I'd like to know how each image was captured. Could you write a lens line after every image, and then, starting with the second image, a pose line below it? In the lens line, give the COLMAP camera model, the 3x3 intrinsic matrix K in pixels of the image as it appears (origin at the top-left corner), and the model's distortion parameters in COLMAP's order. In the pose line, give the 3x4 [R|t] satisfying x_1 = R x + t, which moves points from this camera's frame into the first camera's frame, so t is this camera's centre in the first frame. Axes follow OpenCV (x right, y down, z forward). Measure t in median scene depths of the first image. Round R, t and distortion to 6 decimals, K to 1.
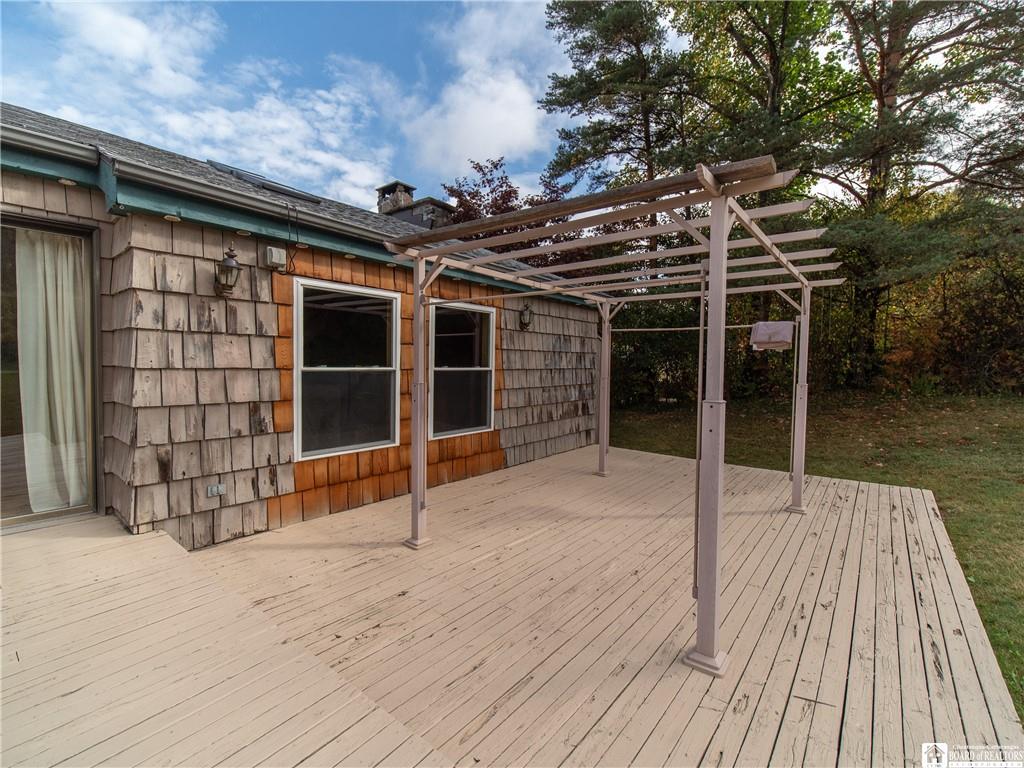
lens RADIAL K [[458.0, 0, 511.8], [0, 458.0, 381.4], [0, 0, 1]] dist [-0.004171, -0.000915]
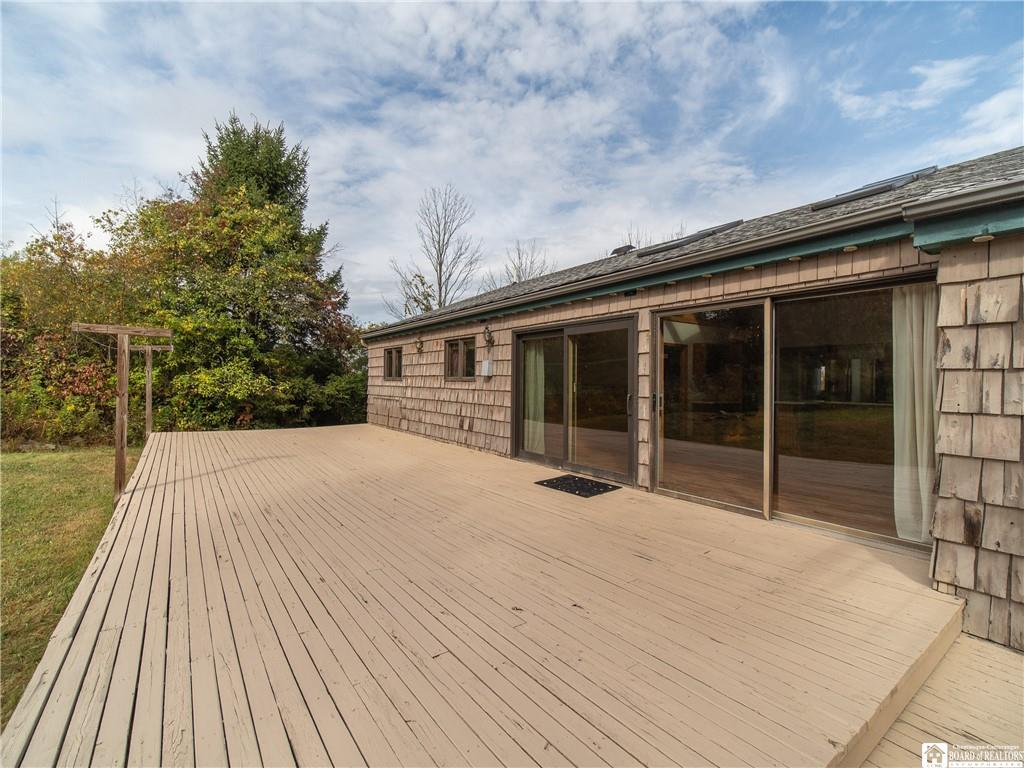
lens RADIAL K [[458.0, 0, 511.8], [0, 458.0, 381.4], [0, 0, 1]] dist [-0.004171, -0.000915]
pose [[-0.255738, -0.020003, -0.966539, 0.296744], [-0.055156, 0.998459, -0.006069, -0.035509], [0.965171, 0.051759, -0.256447, 0.374878]]
